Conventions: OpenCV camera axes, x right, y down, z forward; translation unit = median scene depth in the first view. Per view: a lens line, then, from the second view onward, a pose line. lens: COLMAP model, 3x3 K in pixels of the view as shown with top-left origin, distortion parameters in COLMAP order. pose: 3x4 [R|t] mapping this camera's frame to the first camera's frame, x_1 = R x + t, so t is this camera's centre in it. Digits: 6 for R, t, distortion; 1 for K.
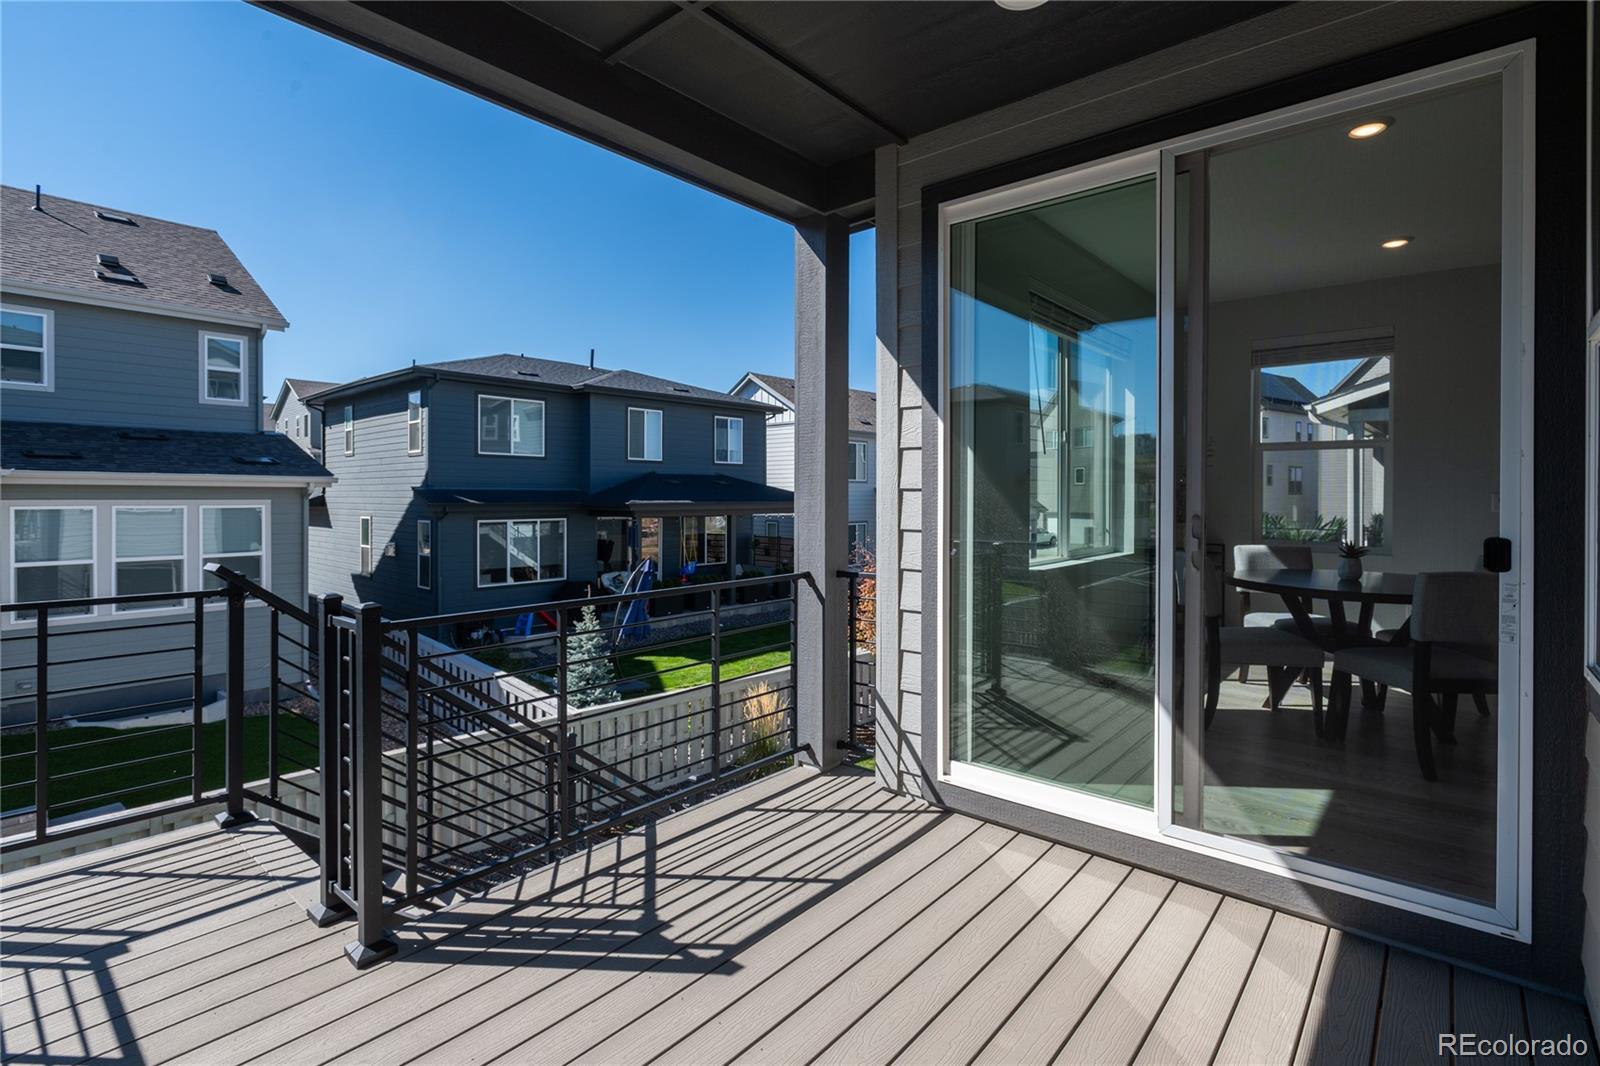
lens RADIAL K [[765.1, 0, 800.0], [0, 765.1, 533.0], [0, 0, 1]] dist [0.000318, -0.000065]
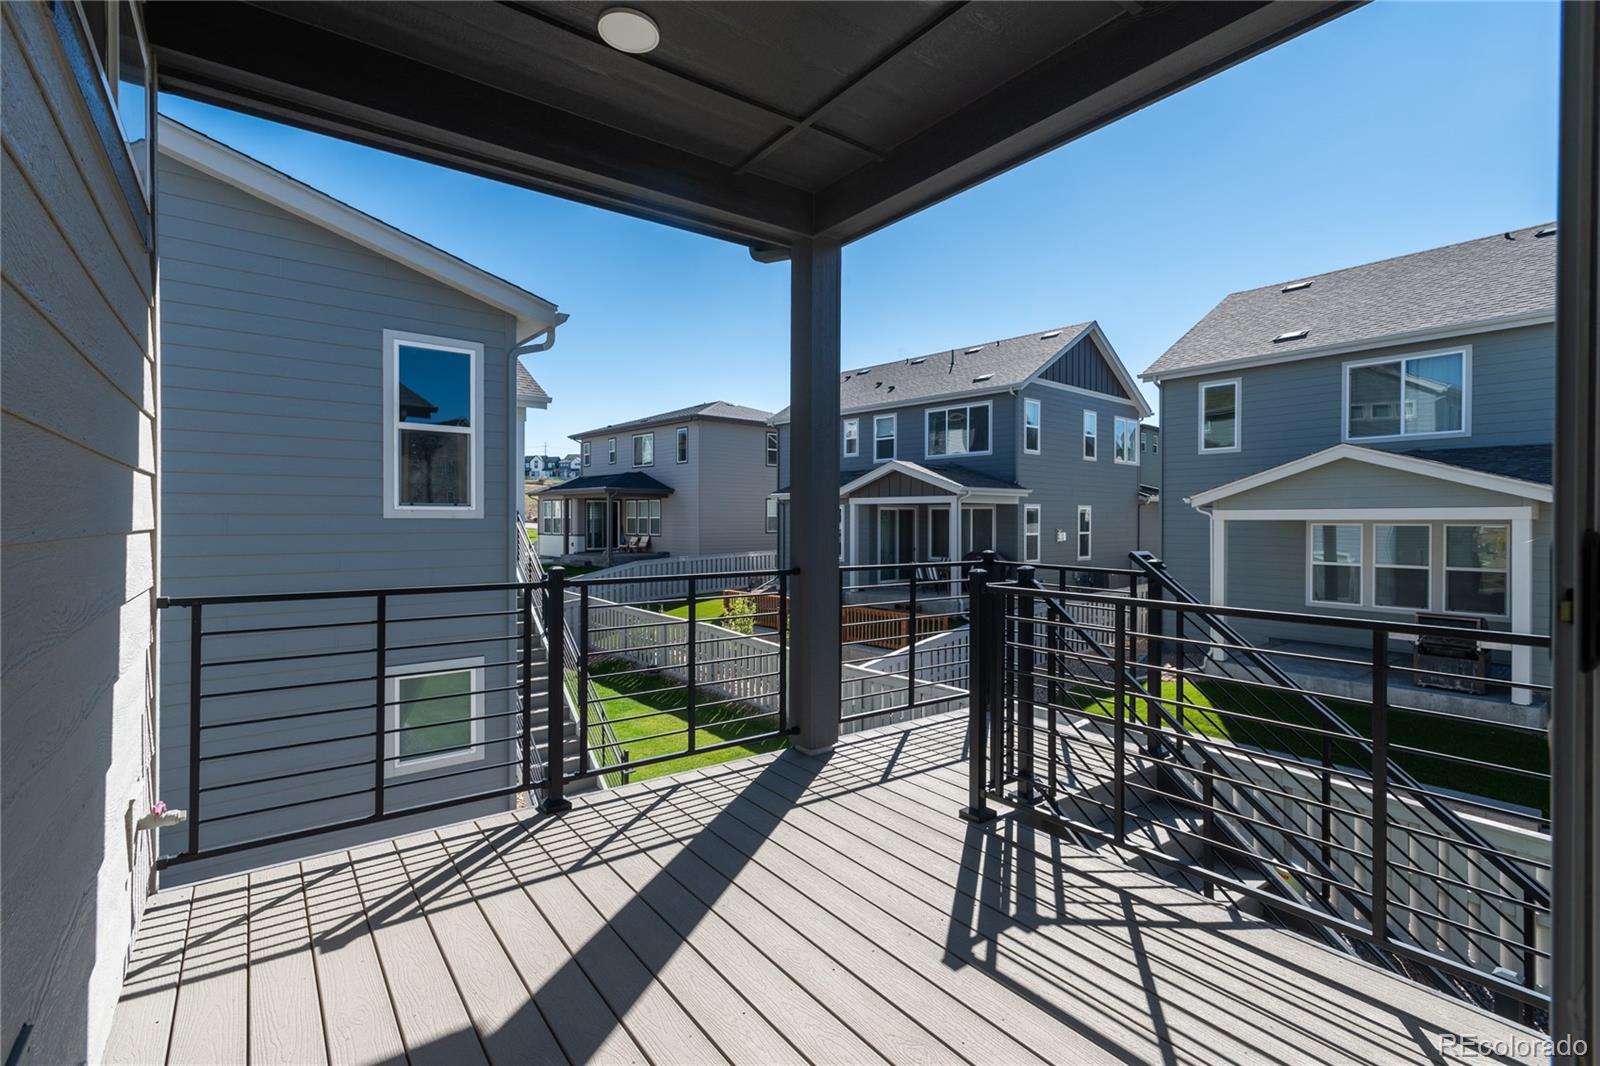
lens RADIAL K [[732.6, 0, 800.0], [0, 732.6, 533.0], [0, 0, 1]] dist [0.000265, 0.000128]
pose [[-0.224939, 0.017859, -0.974209, 0.719076], [-0.051650, 0.998208, 0.030225, -0.000638], [0.973003, 0.057117, -0.223613, 0.824253]]
